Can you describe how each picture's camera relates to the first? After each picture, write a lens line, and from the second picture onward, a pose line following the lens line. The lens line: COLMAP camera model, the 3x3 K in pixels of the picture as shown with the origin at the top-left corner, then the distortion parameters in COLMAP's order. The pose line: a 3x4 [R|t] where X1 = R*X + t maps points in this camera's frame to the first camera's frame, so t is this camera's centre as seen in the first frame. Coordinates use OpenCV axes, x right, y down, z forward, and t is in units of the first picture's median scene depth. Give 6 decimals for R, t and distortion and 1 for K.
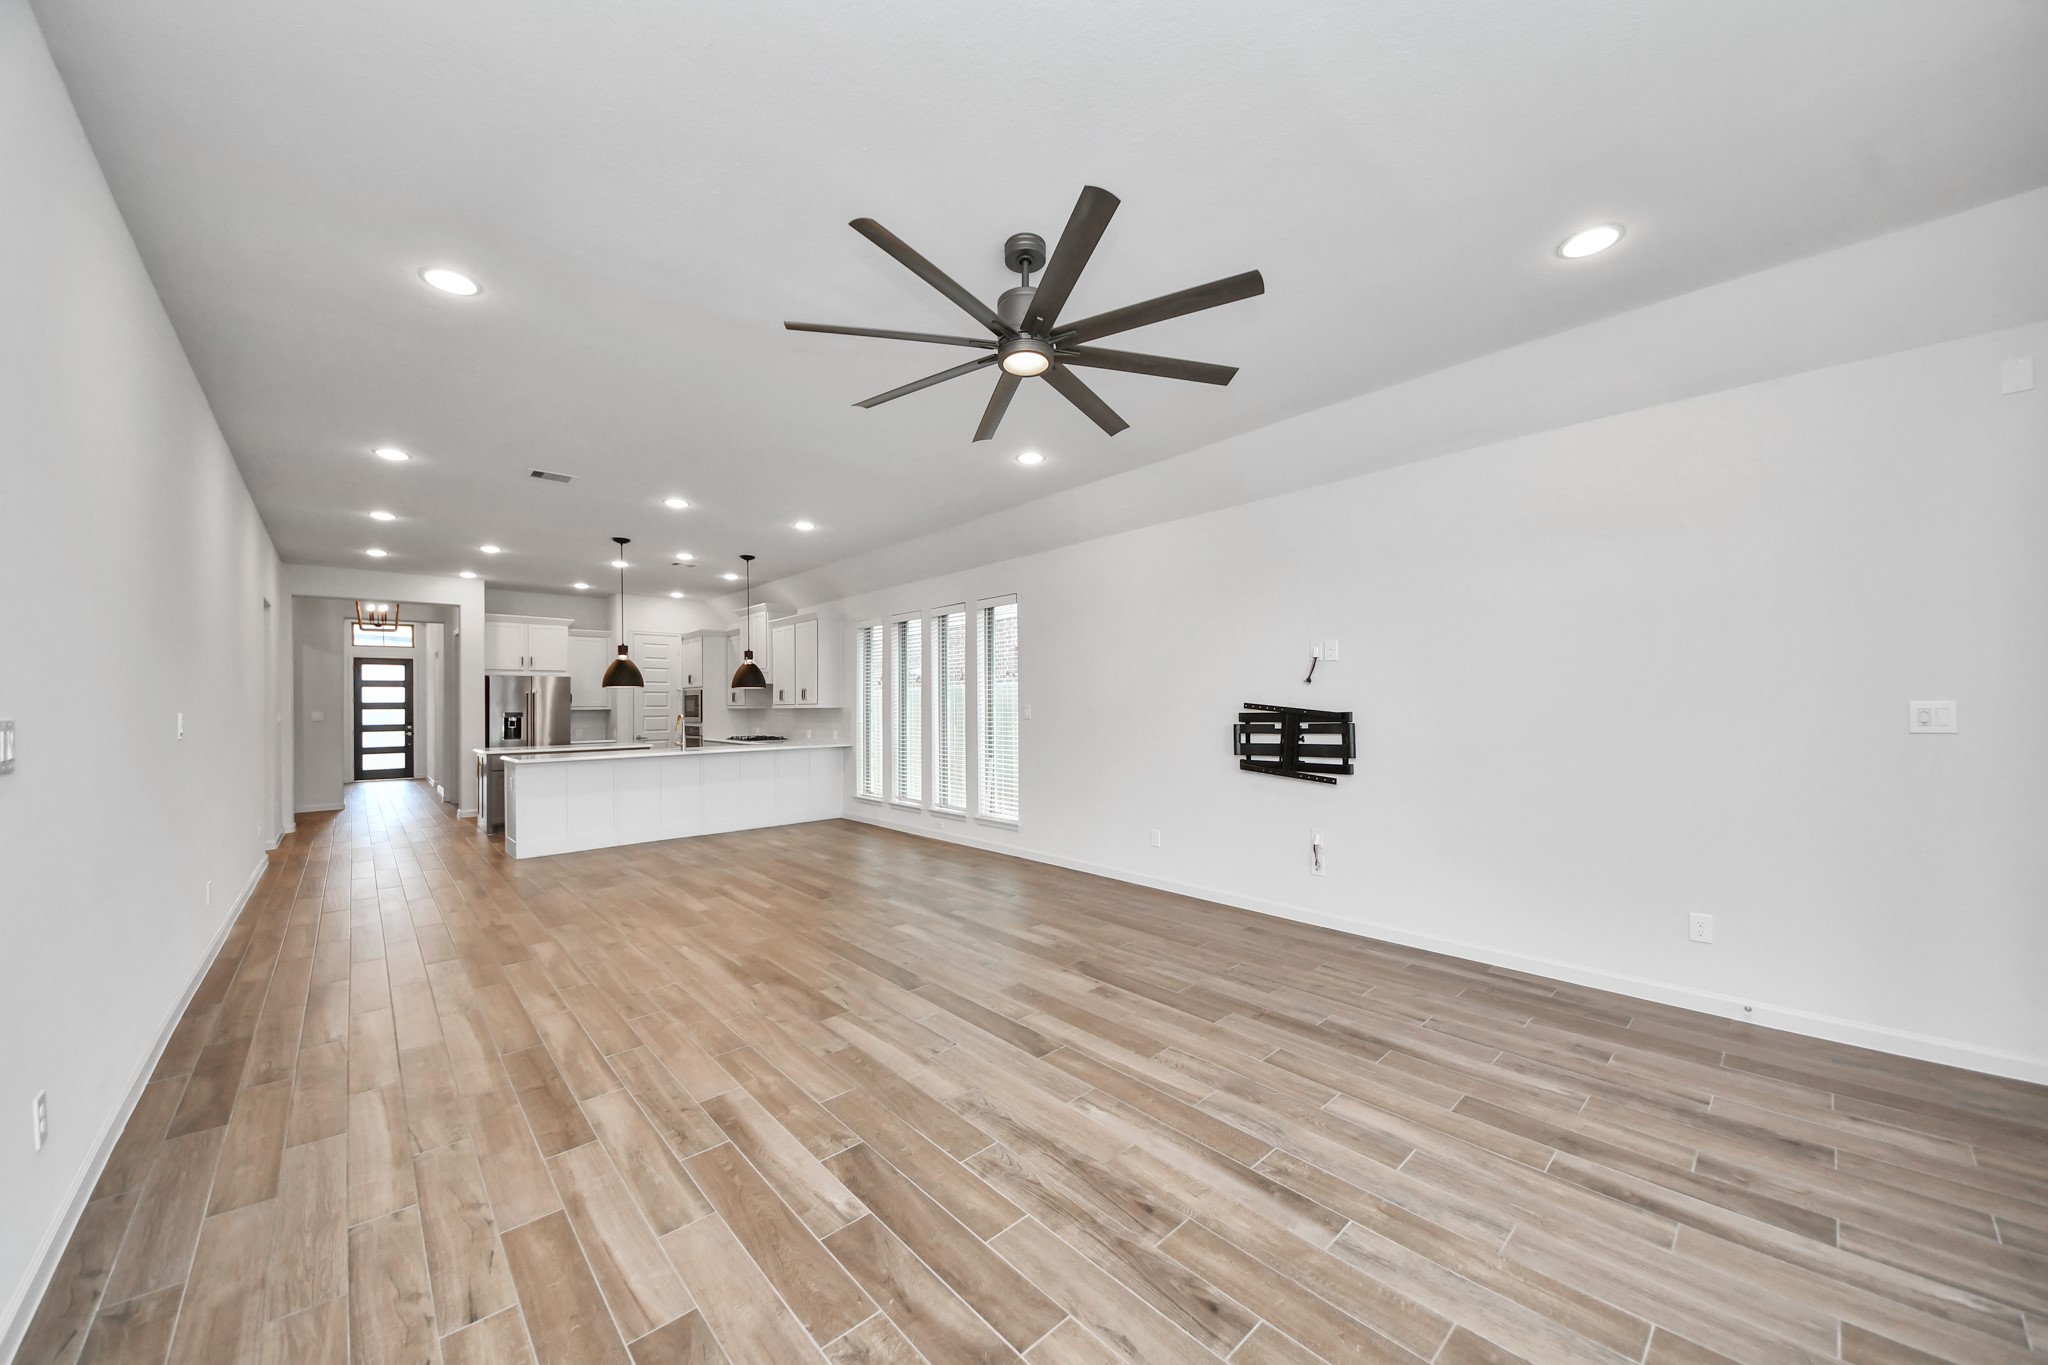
lens RADIAL K [[738.4, 0, 1031.5], [0, 738.4, 693.5], [0, 0, 1]] dist [0.011541, -0.004967]
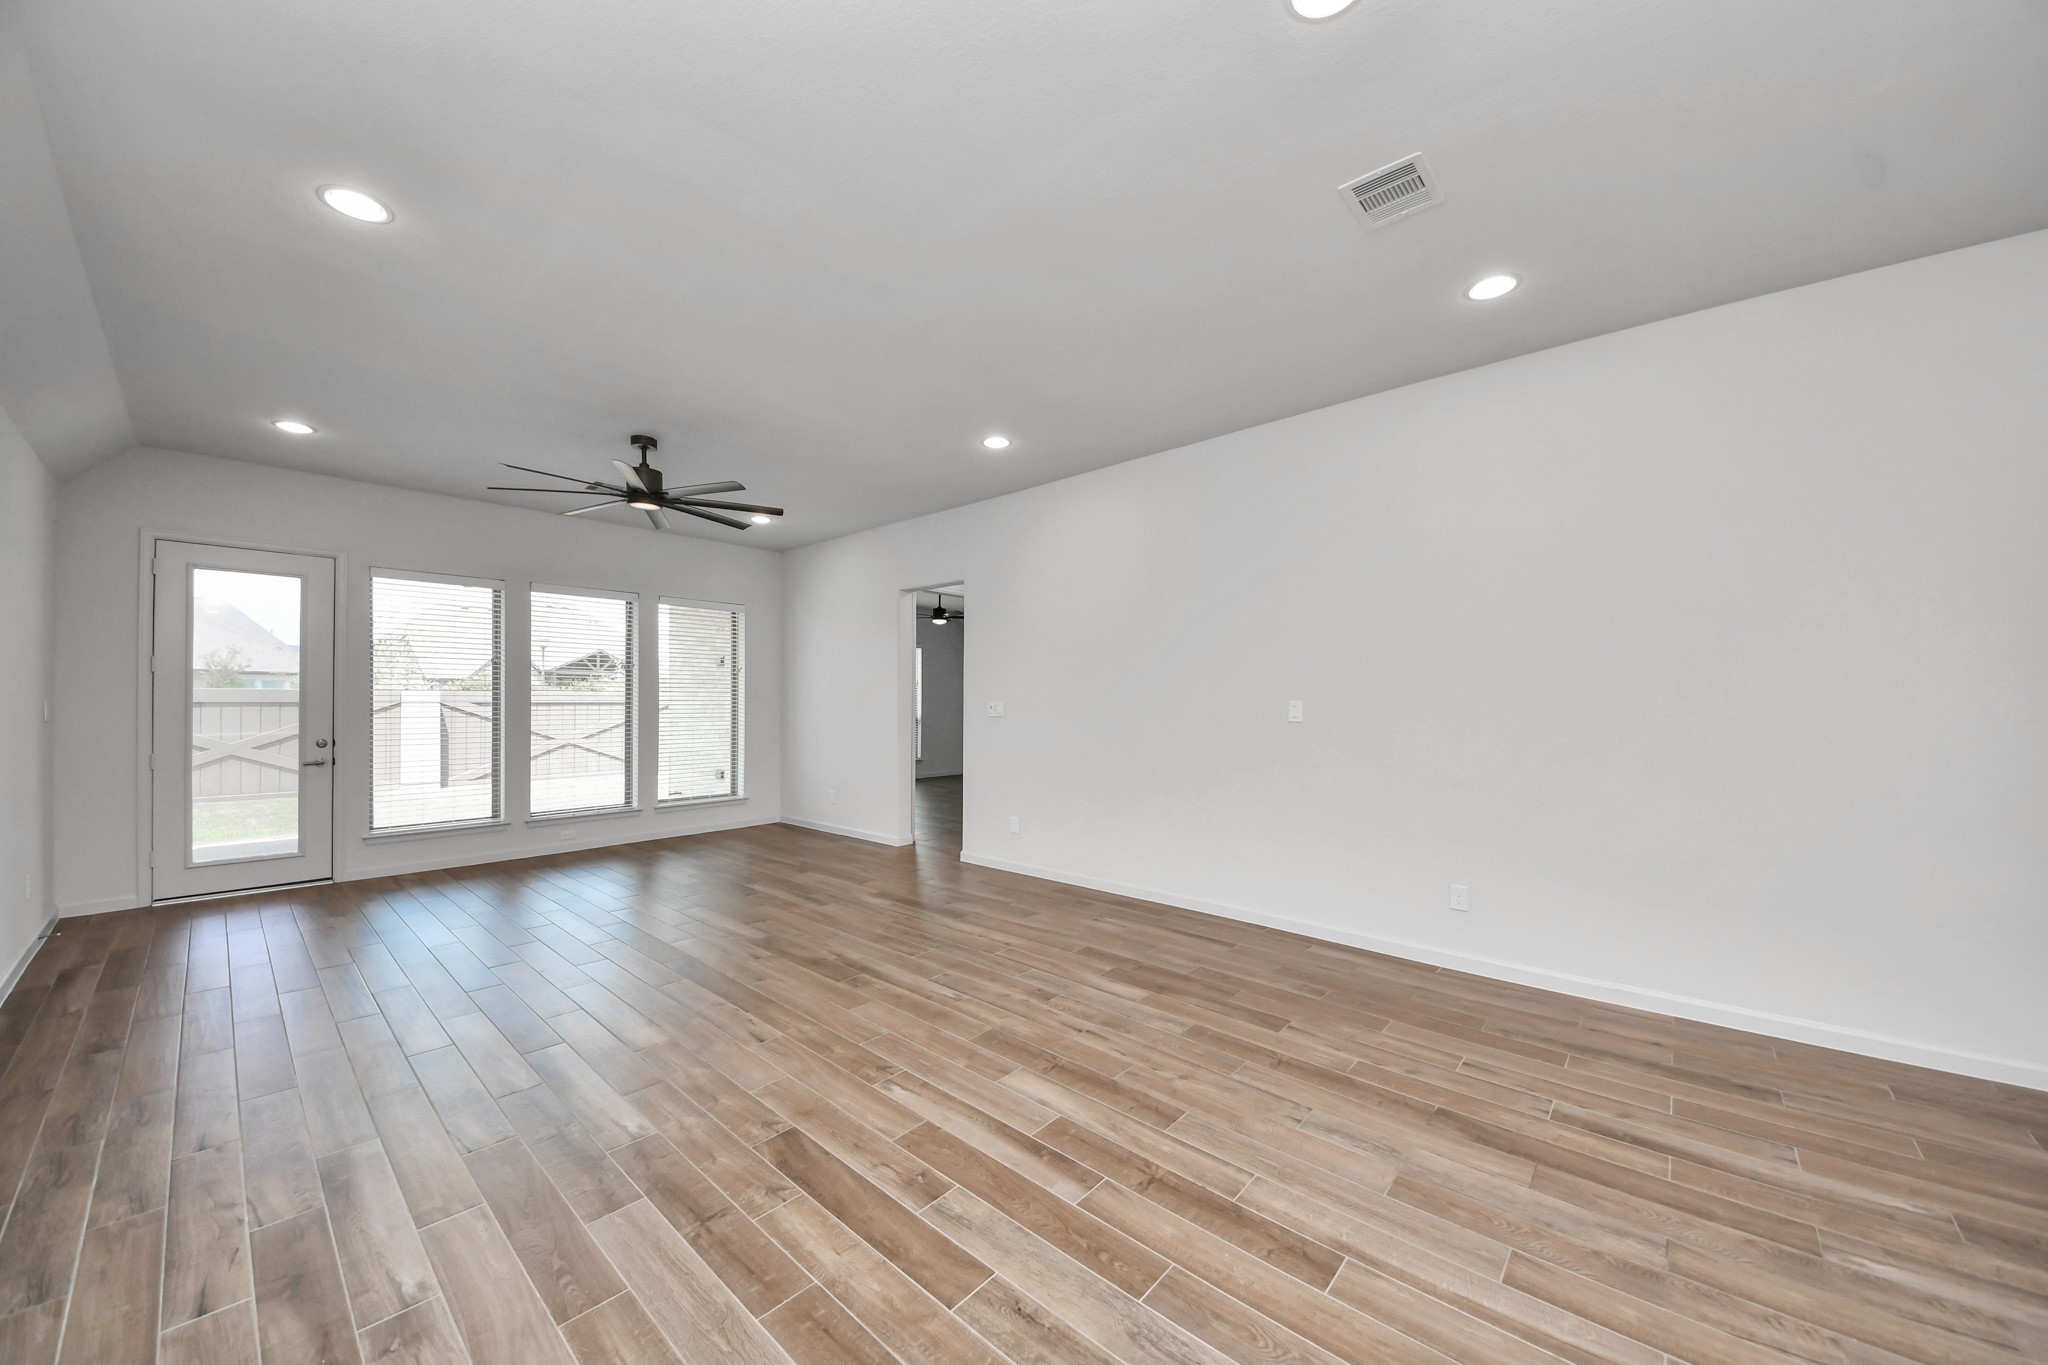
lens RADIAL K [[738.4, 0, 1030.4], [0, 738.4, 682.8], [0, 0, 1]] dist [0.011541, -0.004967]
pose [[-0.995222, 0.006818, -0.097397, -0.581174], [0.009695, 0.999530, -0.029091, 0.030035], [0.097153, -0.029896, -0.994820, 2.217993]]
